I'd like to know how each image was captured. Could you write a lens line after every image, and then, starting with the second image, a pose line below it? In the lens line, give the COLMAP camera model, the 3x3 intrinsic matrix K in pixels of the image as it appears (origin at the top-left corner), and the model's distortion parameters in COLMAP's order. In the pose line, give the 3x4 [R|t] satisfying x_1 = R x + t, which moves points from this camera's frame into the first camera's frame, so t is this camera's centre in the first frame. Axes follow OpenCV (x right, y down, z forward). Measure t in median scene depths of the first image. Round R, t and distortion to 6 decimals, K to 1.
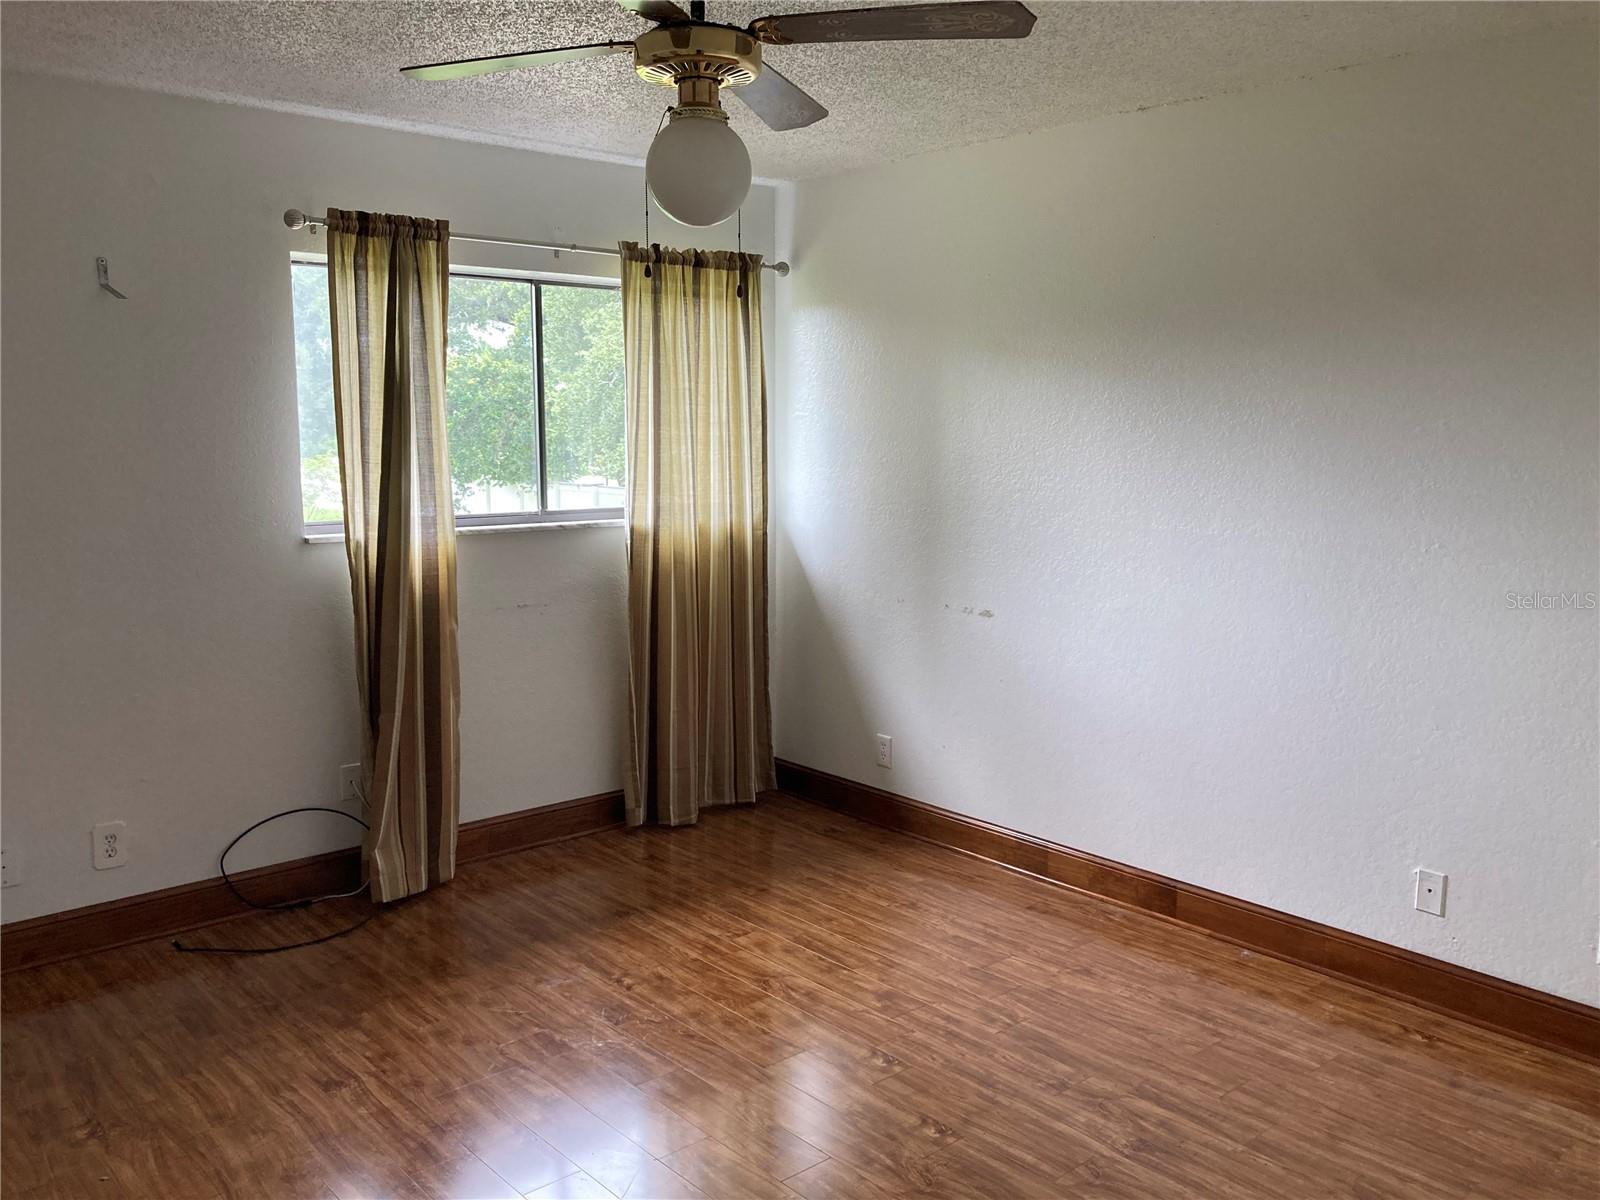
lens RADIAL K [[1324.1, 0, 802.7], [0, 1324.1, 602.4], [0, 0, 1]] dist [0.036024, -0.029615]
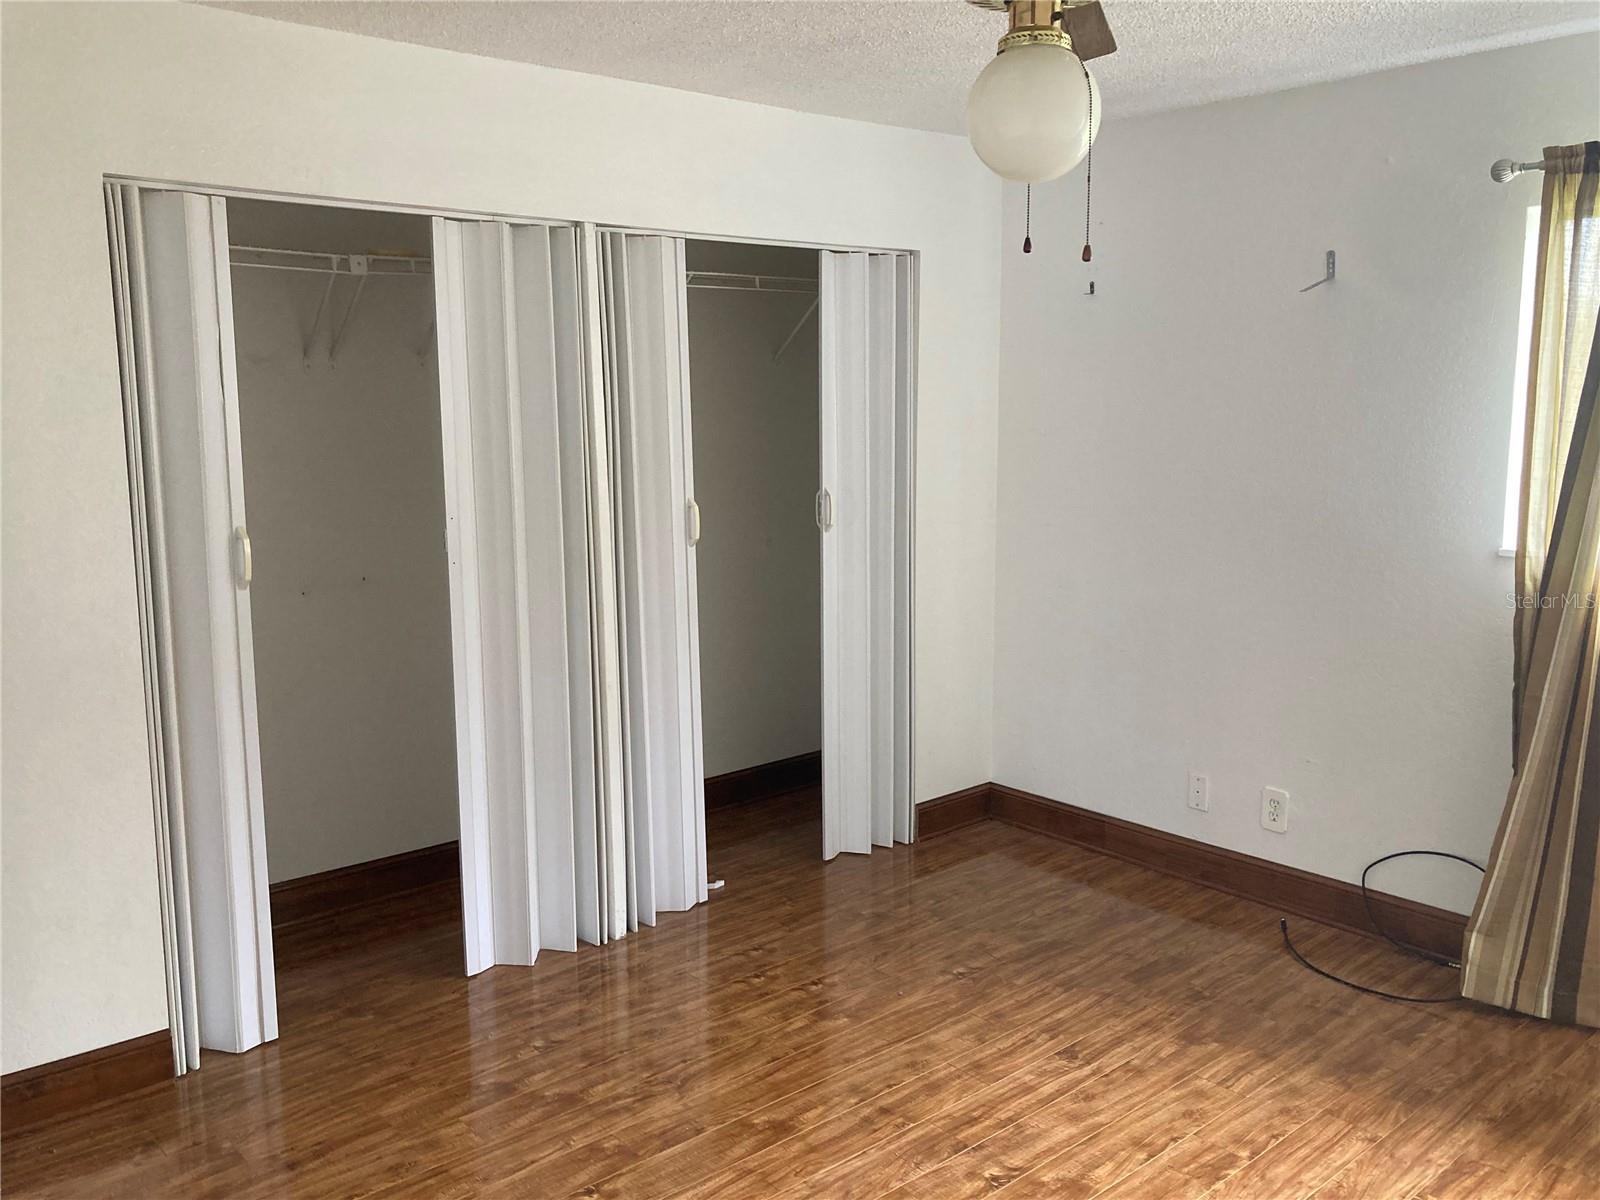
lens RADIAL K [[1324.1, 0, 810.3], [0, 1324.1, 594.4], [0, 0, 1]] dist [0.036024, -0.029615]
pose [[0.005078, 0.151959, -0.988374, 0.499382], [-0.132423, 0.979784, 0.149958, -0.095772], [0.991180, 0.130122, 0.025098, 0.589745]]
